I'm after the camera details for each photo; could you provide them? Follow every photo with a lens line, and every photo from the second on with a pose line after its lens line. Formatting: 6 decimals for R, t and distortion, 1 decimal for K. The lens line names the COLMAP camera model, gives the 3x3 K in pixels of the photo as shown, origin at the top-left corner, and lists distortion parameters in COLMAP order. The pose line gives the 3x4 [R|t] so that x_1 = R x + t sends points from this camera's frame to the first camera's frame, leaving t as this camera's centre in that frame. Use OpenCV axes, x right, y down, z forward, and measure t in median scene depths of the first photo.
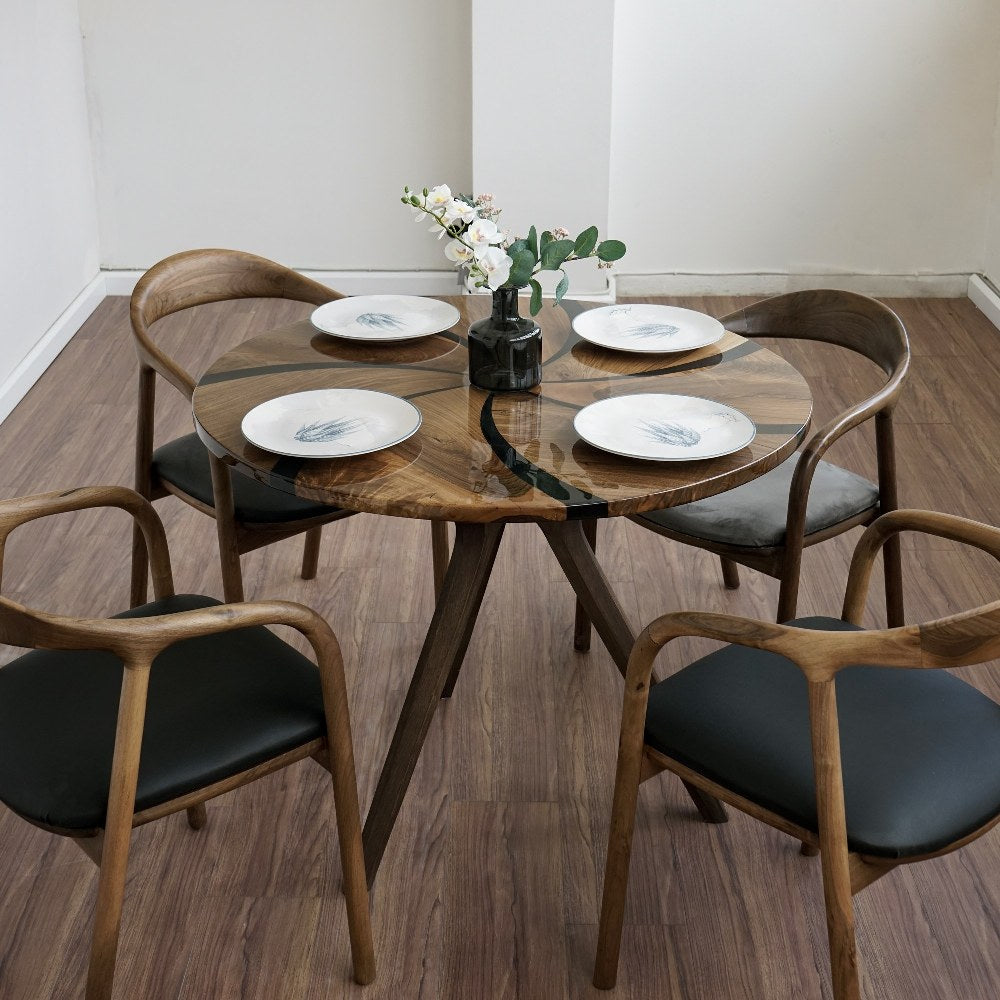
lens RADIAL K [[1647.2, 0, 495.8], [0, 1647.2, 435.9], [0, 0, 1]] dist [0.002588, 0.000260]
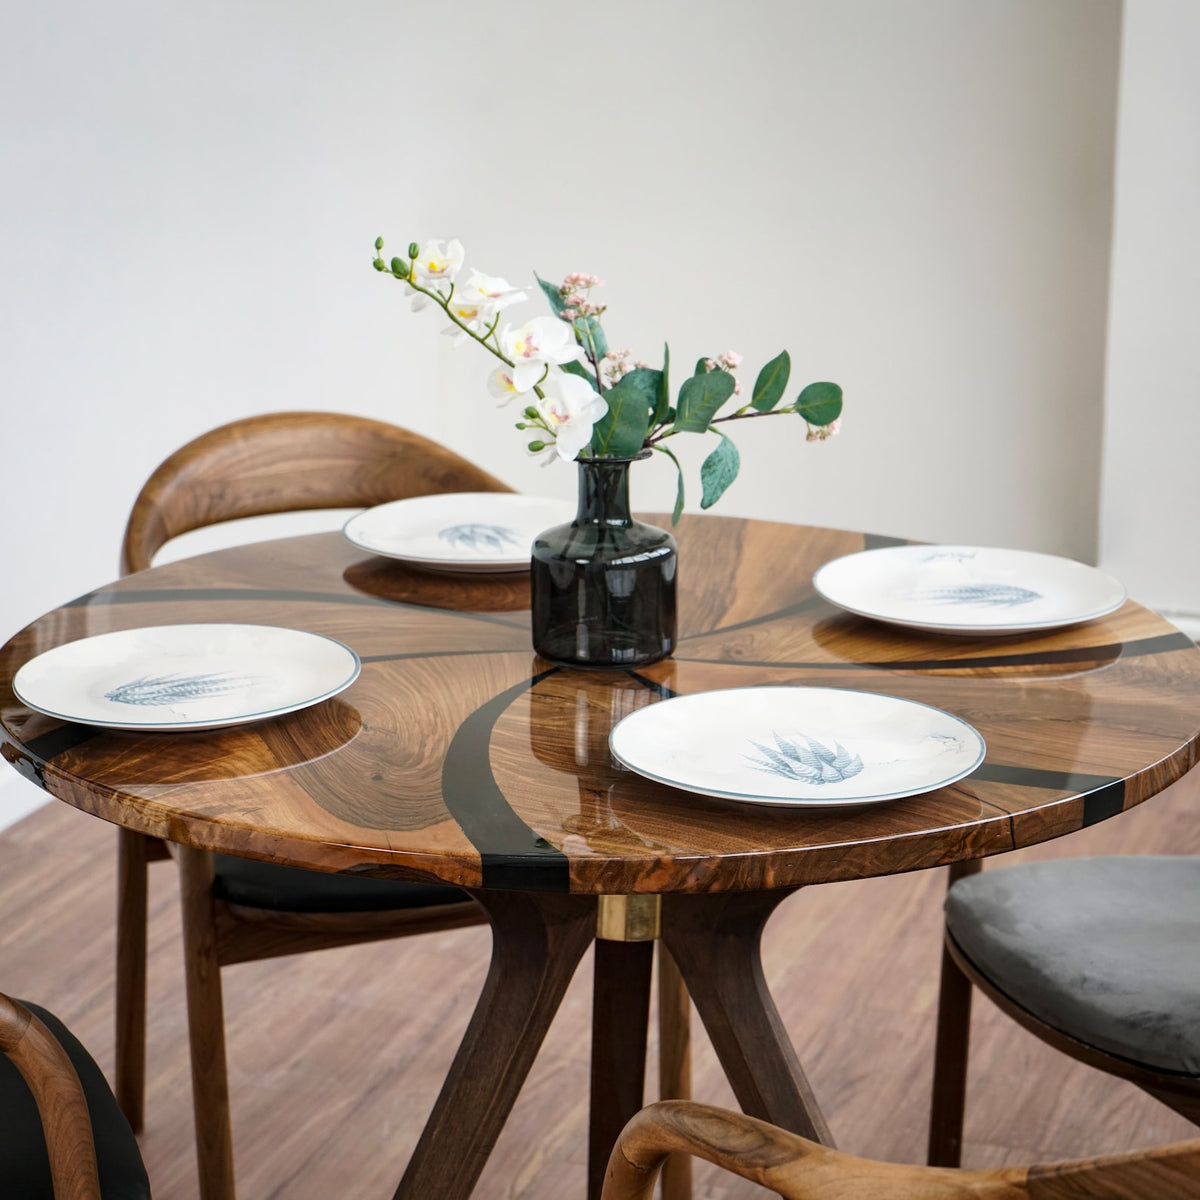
lens RADIAL K [[3107.1, 0, 555.3], [0, 3107.1, 692.7], [0, 0, 1]] dist [-0.046437, -1.133164]
pose [[0.939634, 0.093111, -0.329270, 0.305507], [-0.120766, 0.990582, -0.064513, 0.042652], [0.320162, 0.100383, 0.942029, 0.104421]]
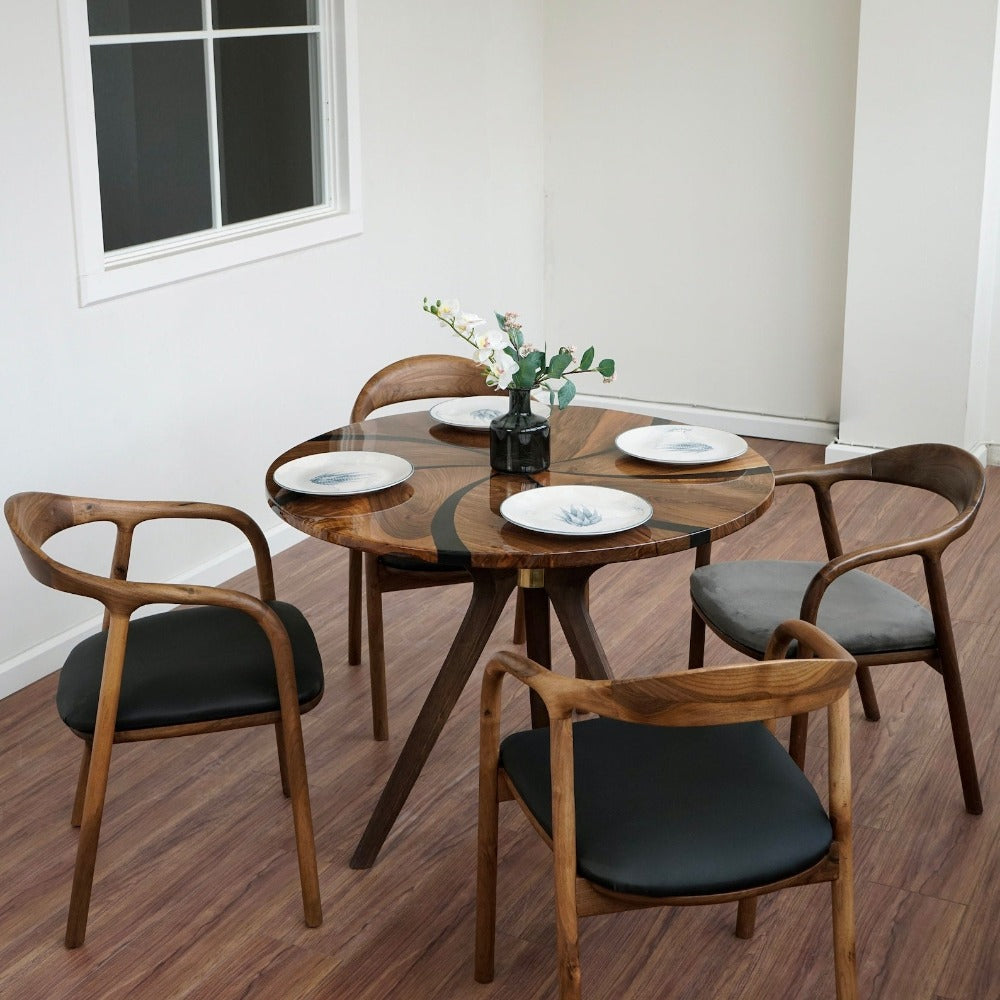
lens RADIAL K [[1575.2, 0, 495.7], [0, 1575.2, 419.7], [0, 0, 1]] dist [0.009676, -0.006751]
pose [[0.891391, 0.108967, -0.439942, 0.497822], [-0.157241, 0.984732, -0.074690, 0.022265], [0.425086, 0.135755, 0.894915, -0.051354]]
